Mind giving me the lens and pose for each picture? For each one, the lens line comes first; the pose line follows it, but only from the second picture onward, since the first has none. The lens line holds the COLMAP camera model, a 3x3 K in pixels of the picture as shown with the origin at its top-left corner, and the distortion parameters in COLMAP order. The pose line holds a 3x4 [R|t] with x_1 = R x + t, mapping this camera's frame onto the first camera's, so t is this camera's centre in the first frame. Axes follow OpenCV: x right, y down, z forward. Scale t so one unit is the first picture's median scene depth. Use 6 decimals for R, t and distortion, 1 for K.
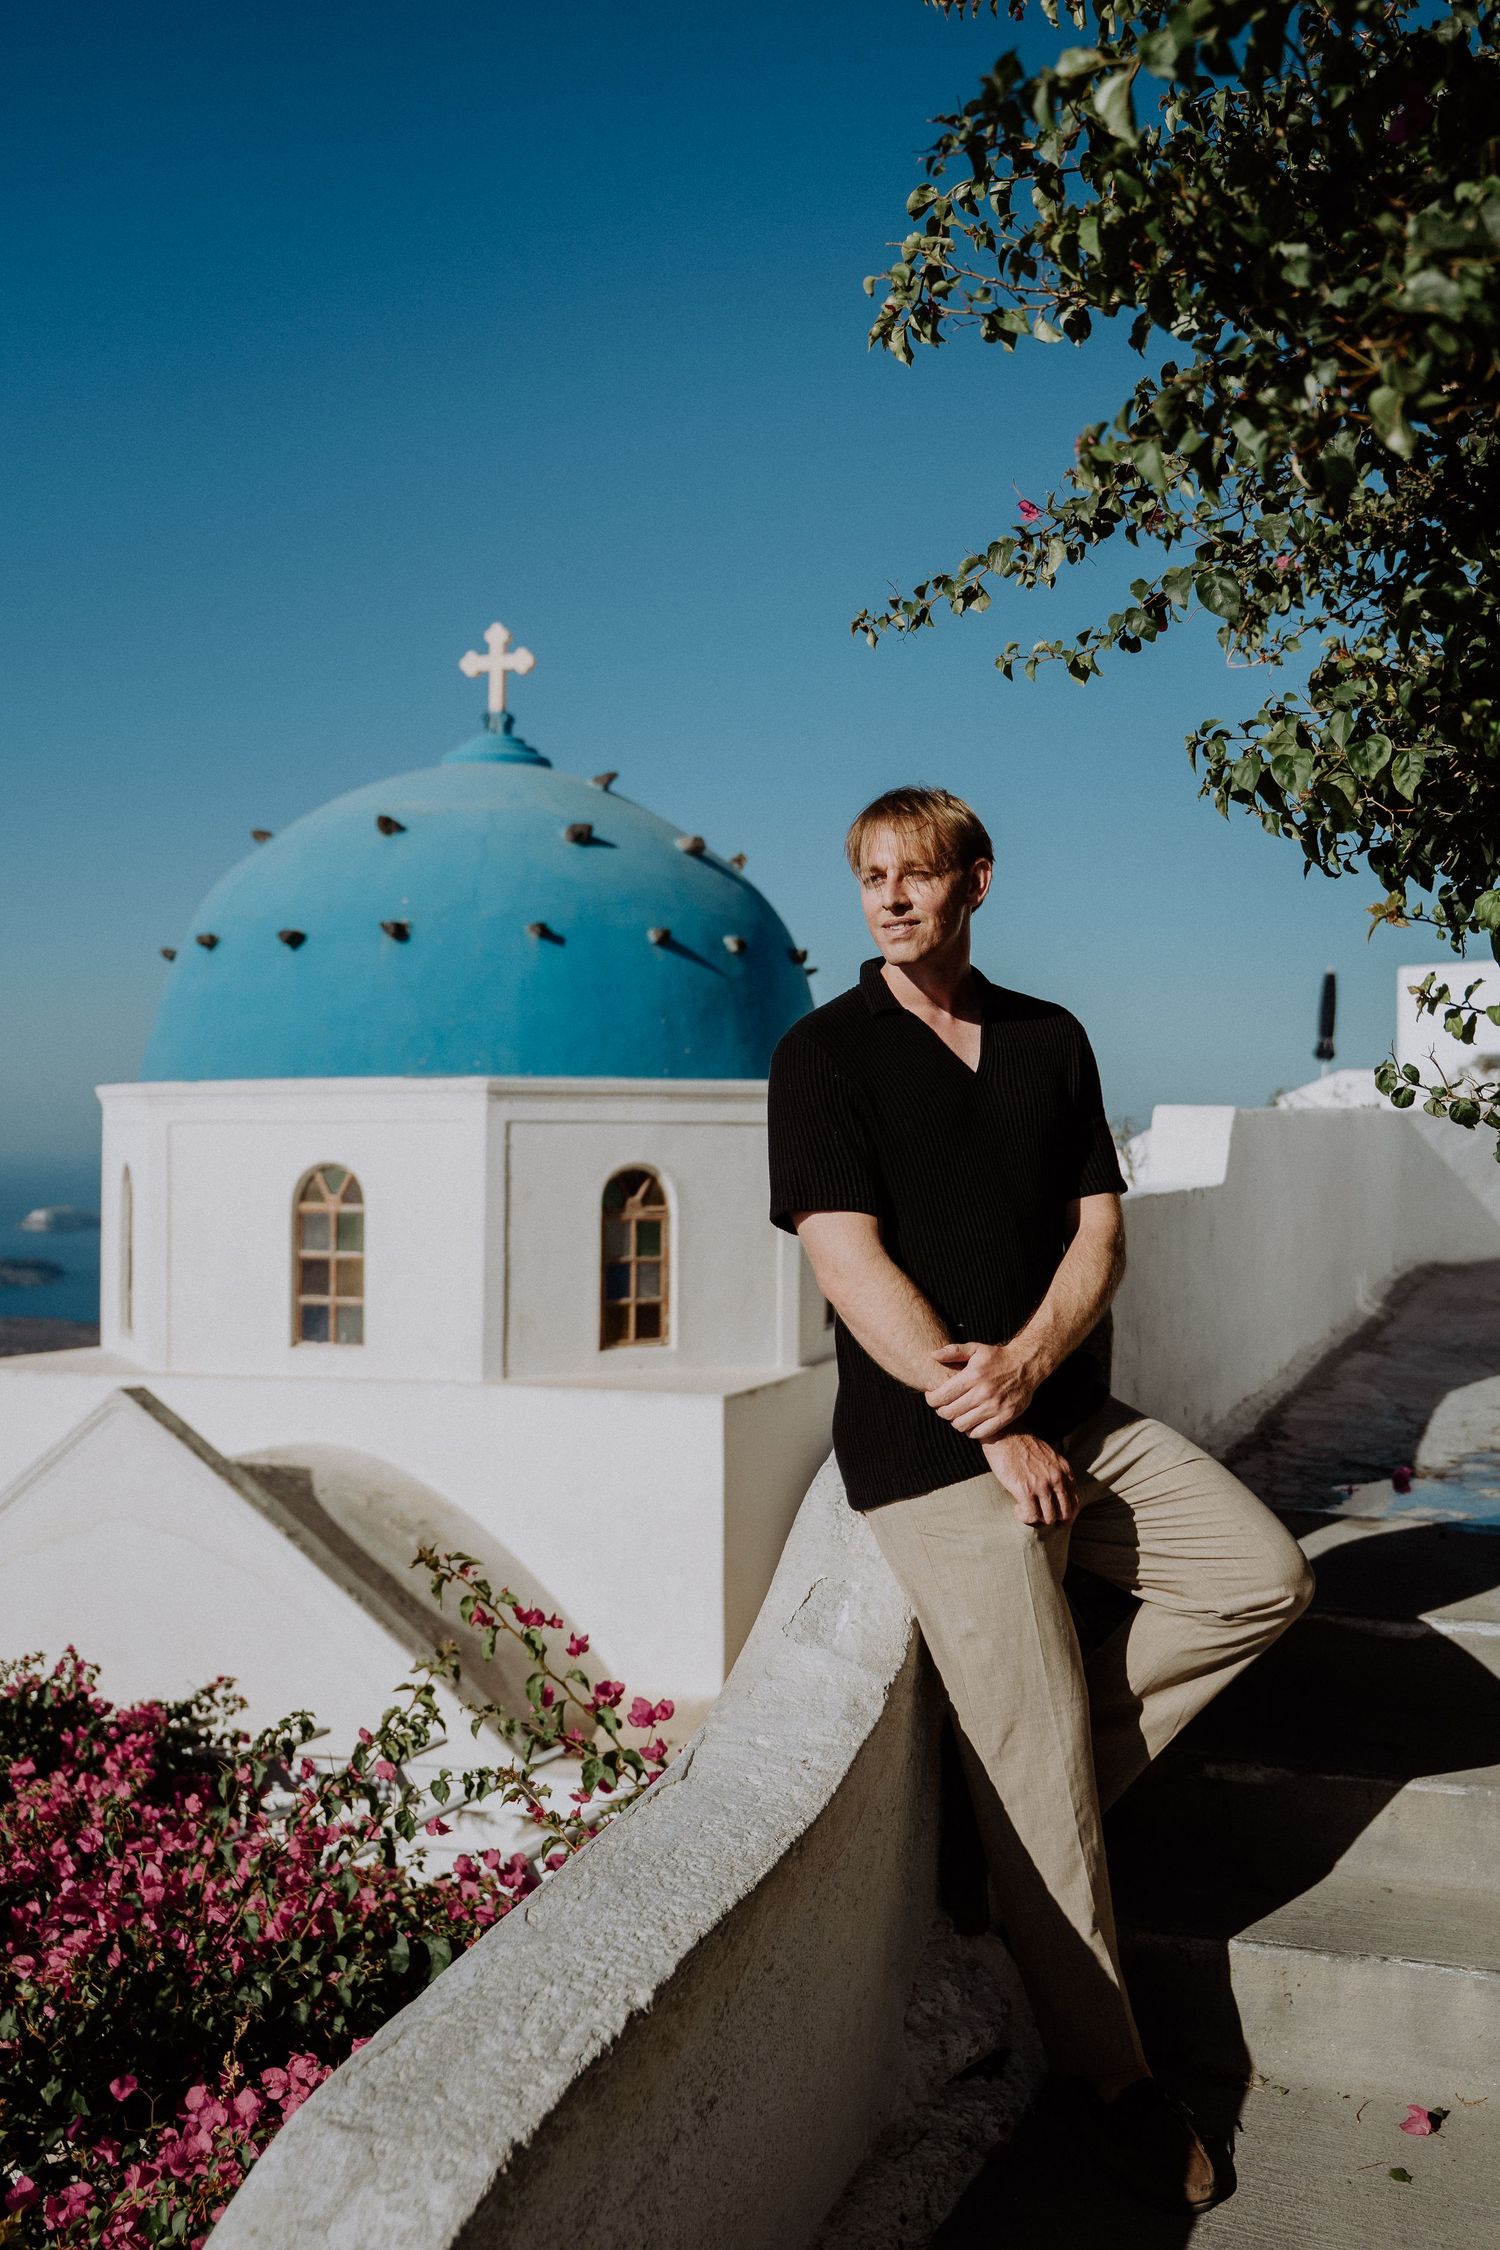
lens RADIAL K [[2516.2, 0, 762.9], [0, 2516.2, 1109.6], [0, 0, 1]] dist [0.046801, 0.000000]
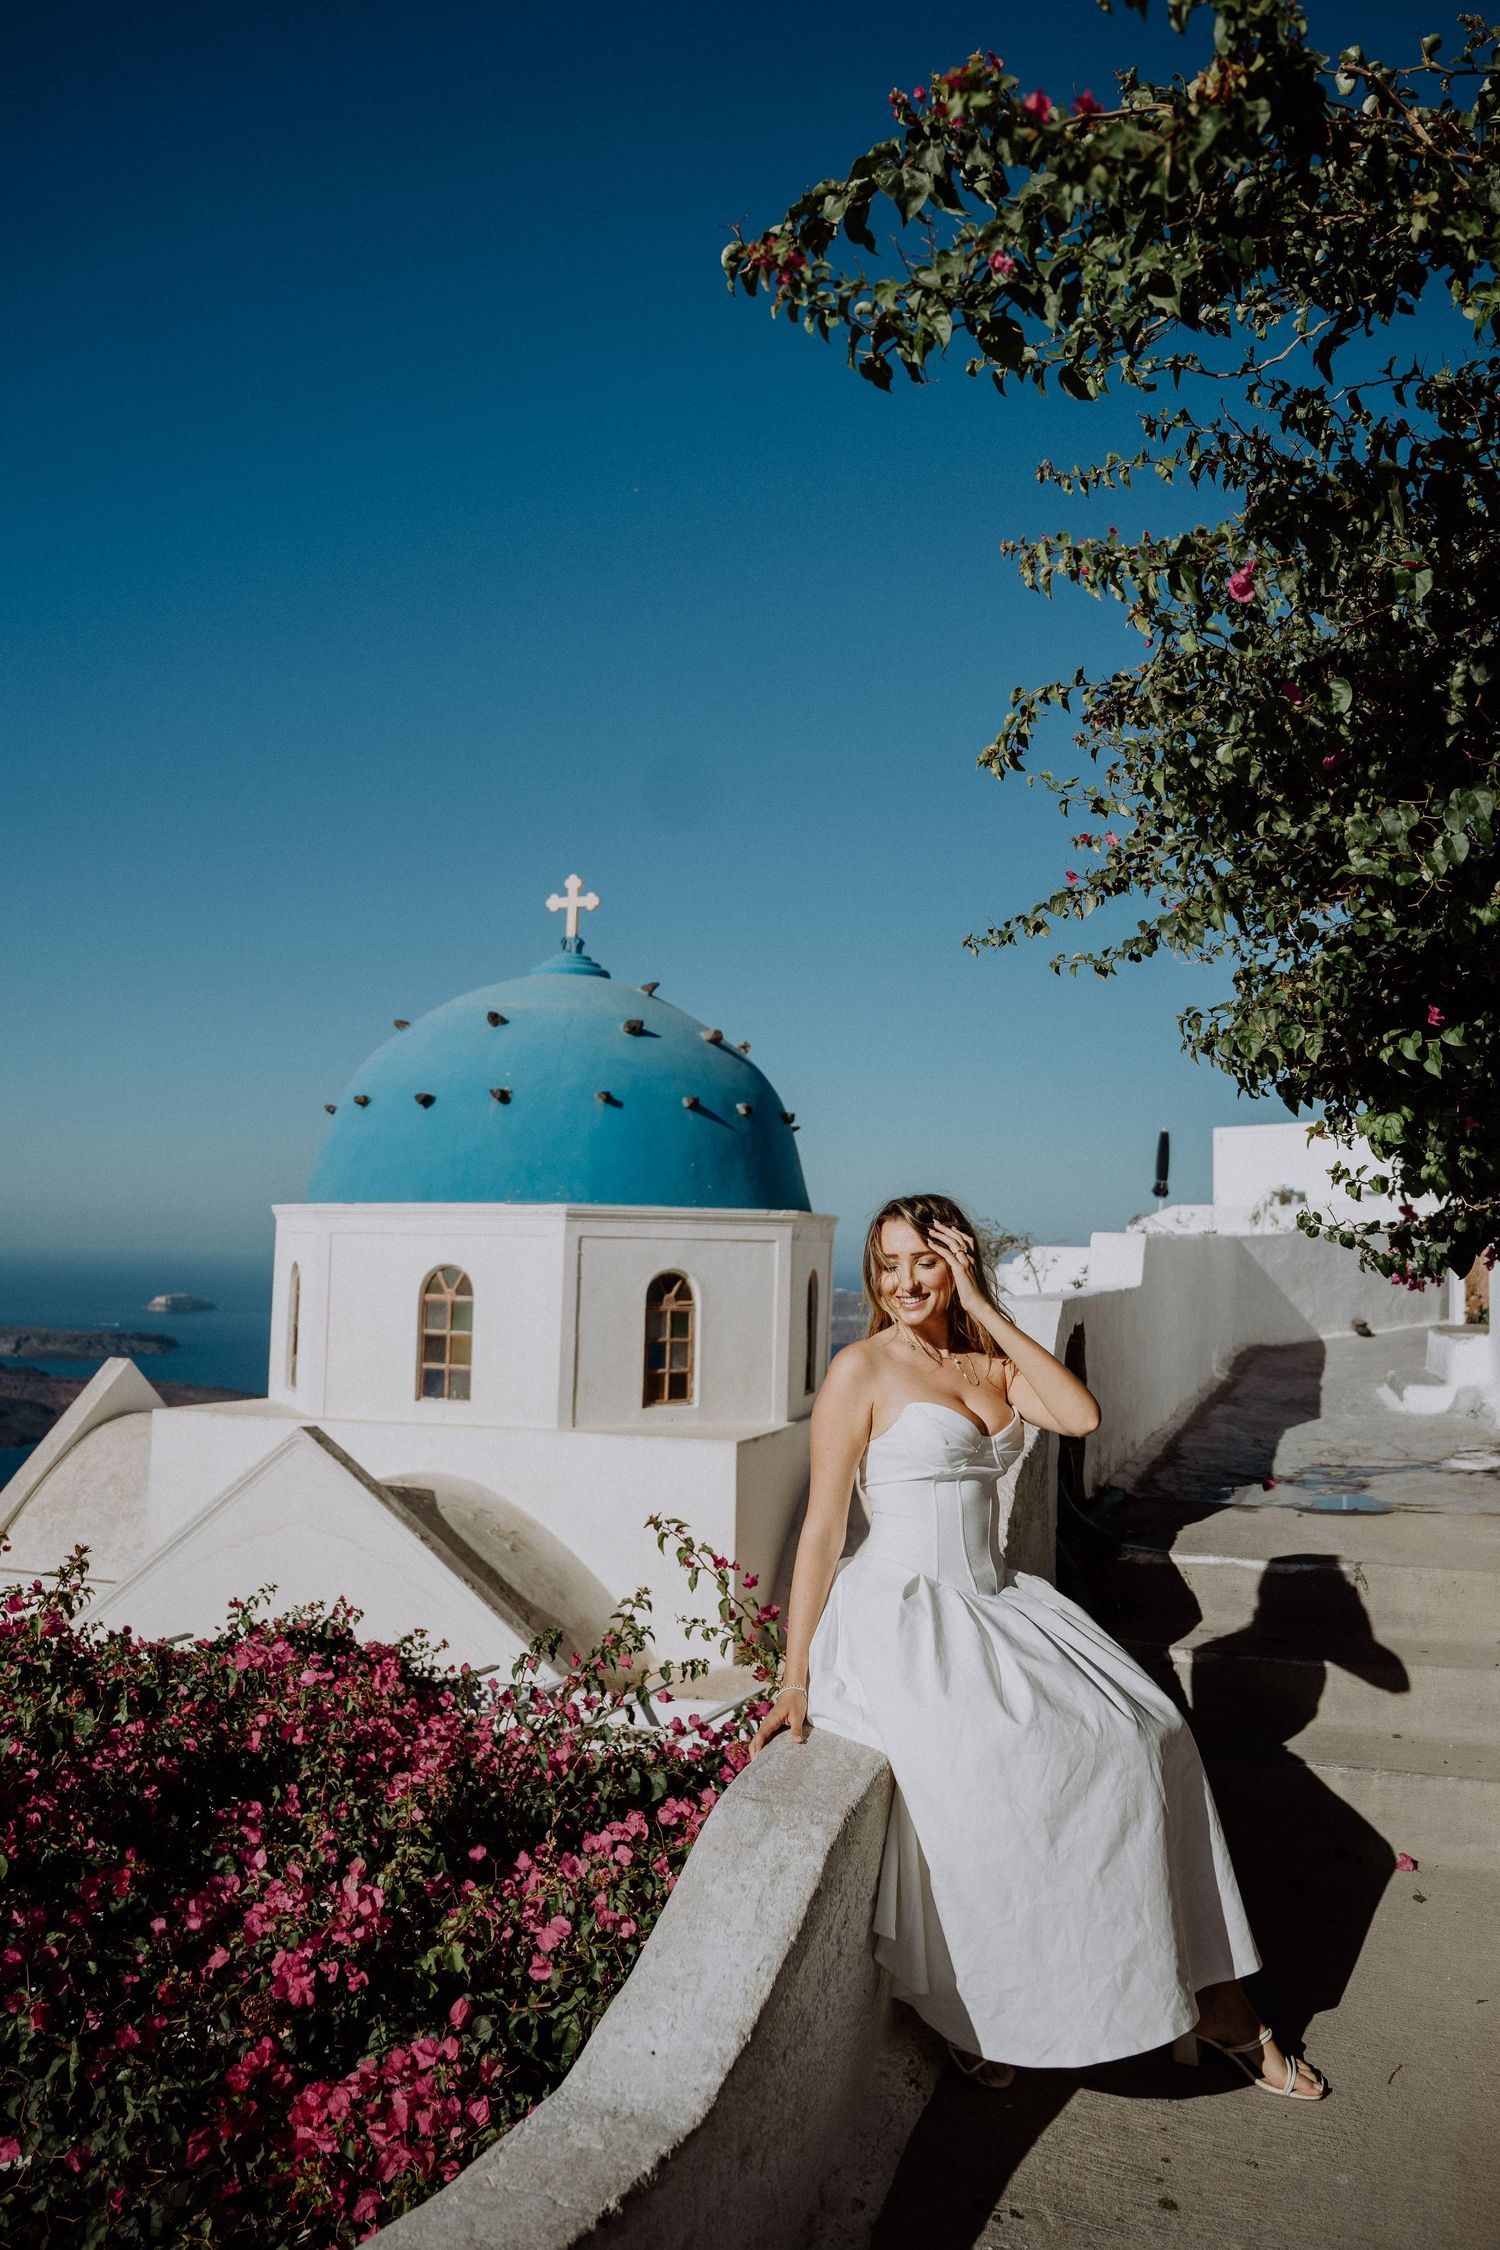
lens RADIAL K [[1898.4, 0, 790.1], [0, 1898.4, 1021.4], [0, 0, 1]] dist [-0.074174, 0.039156]
pose [[0.999452, 0.017086, 0.028355, -0.018111], [-0.013880, 0.993874, -0.109647, -0.000099], [-0.030055, 0.109193, 0.993566, -0.036840]]
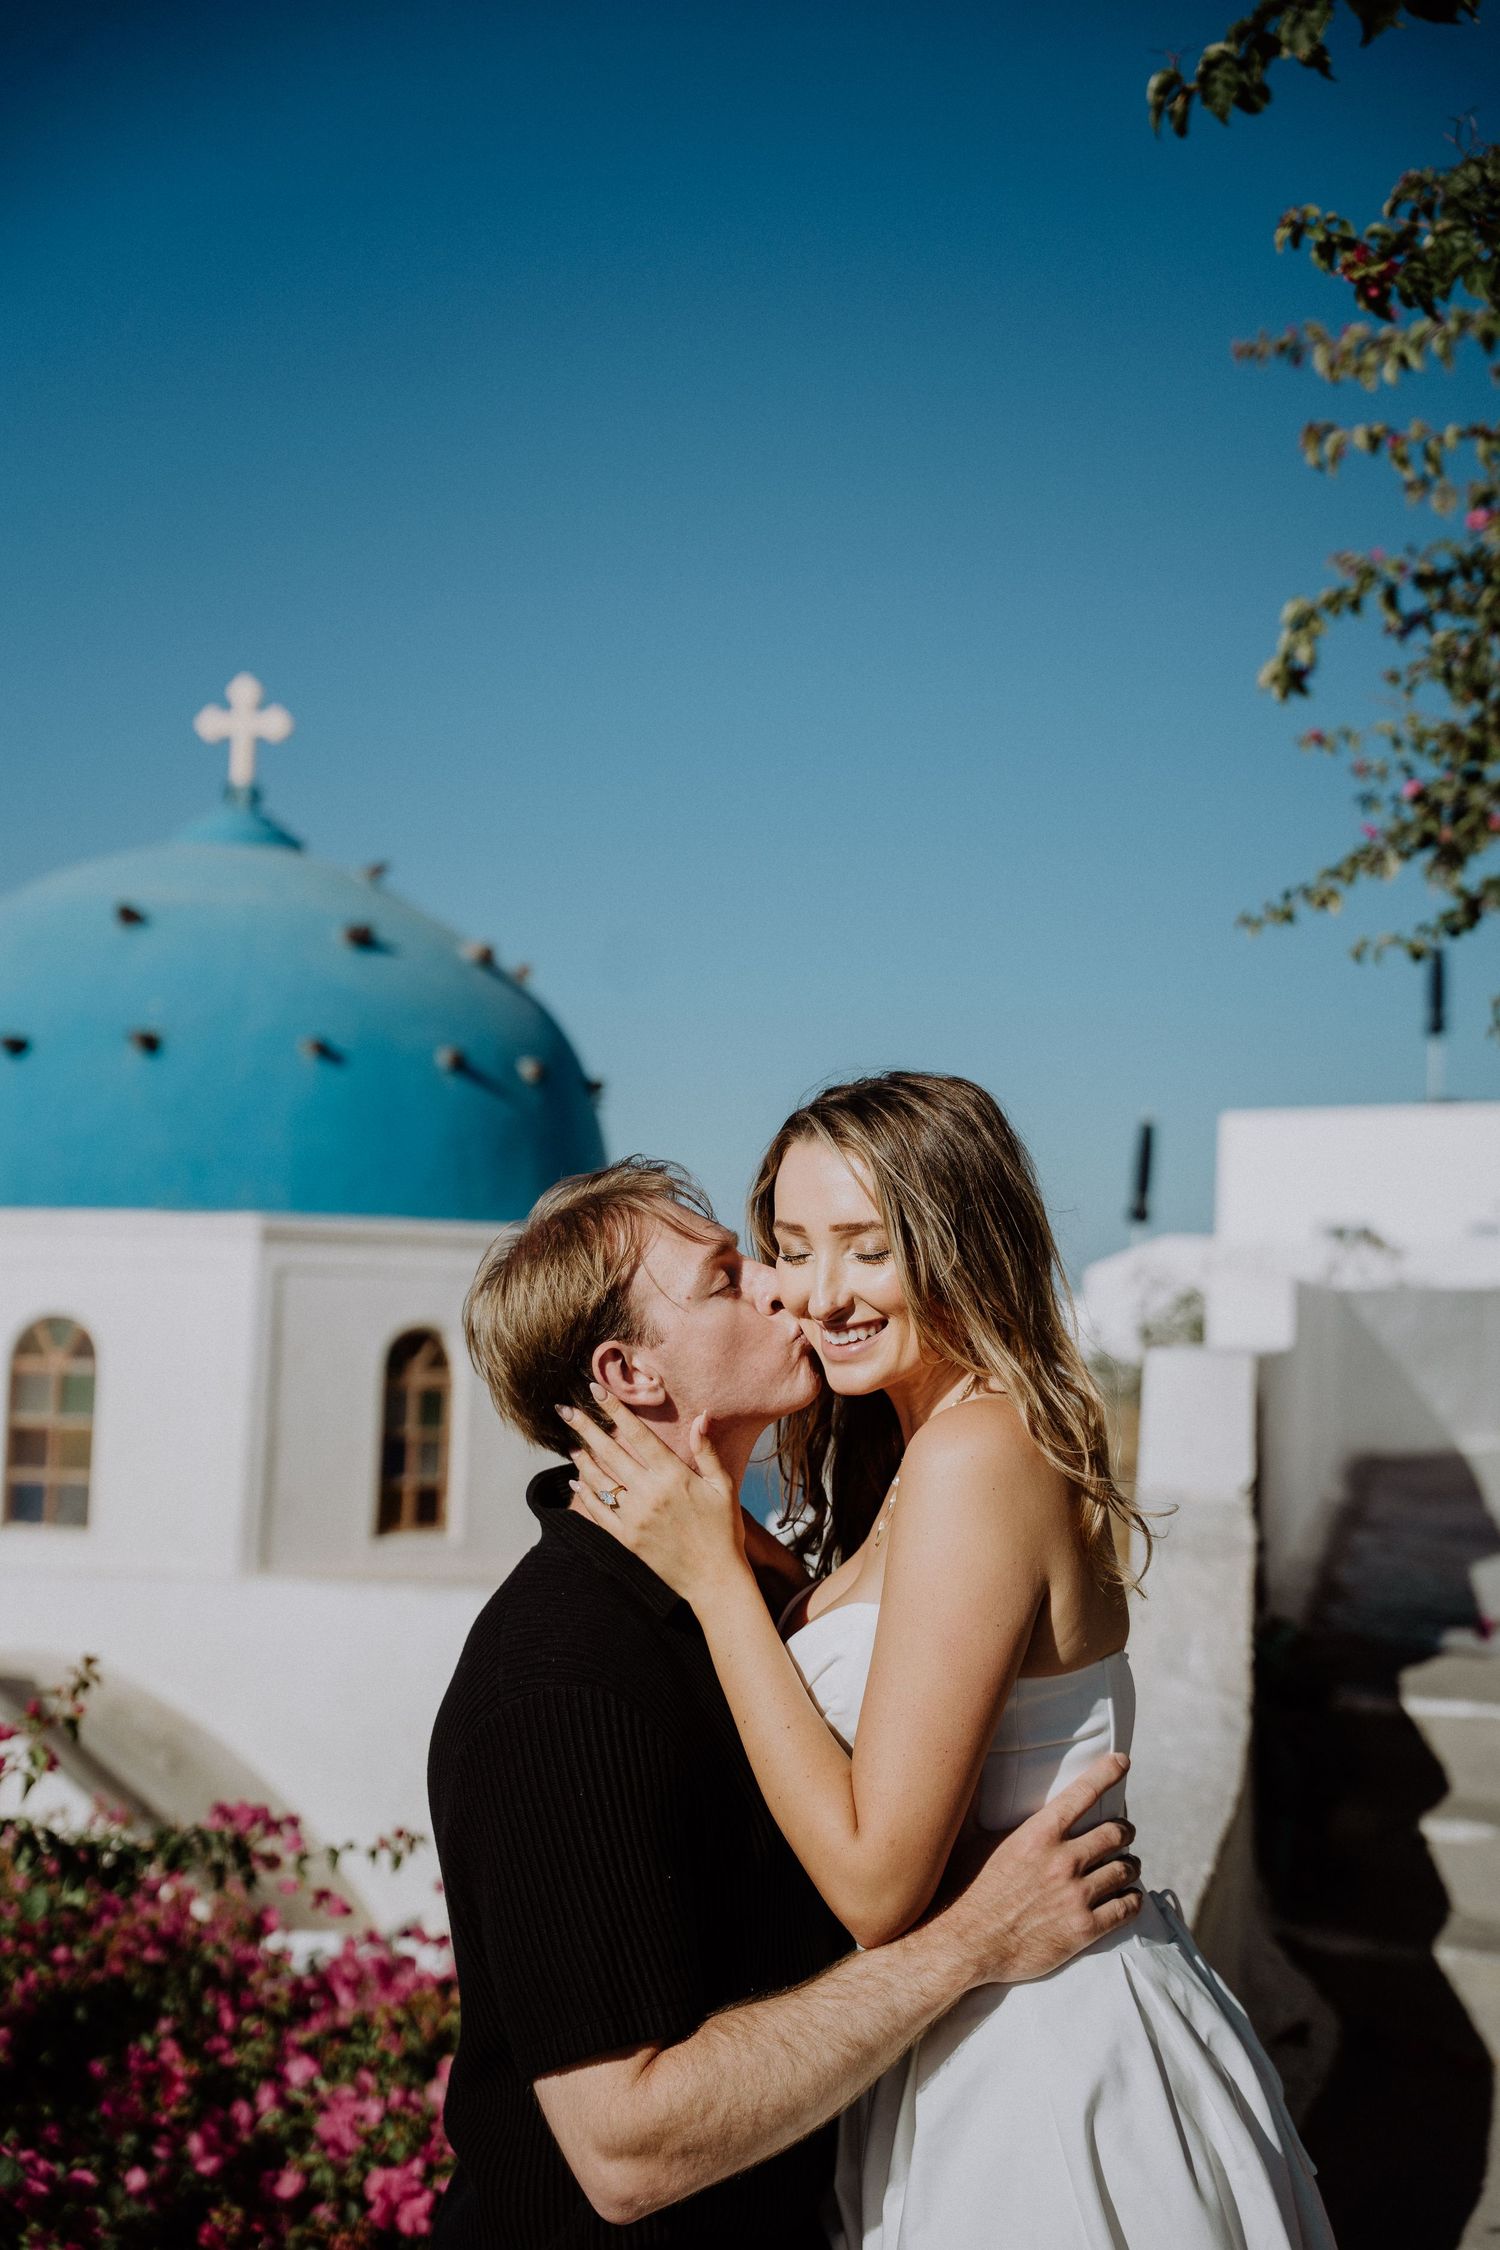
lens RADIAL K [[3152.4, 0, 757.4], [0, 3152.4, 1109.4], [0, 0, 1]] dist [0.234914, 0.000000]
pose [[0.993529, 0.035468, 0.107902, -0.056007], [-0.029969, 0.998189, -0.052167, 0.002009], [-0.109557, 0.048596, 0.992792, -0.089041]]
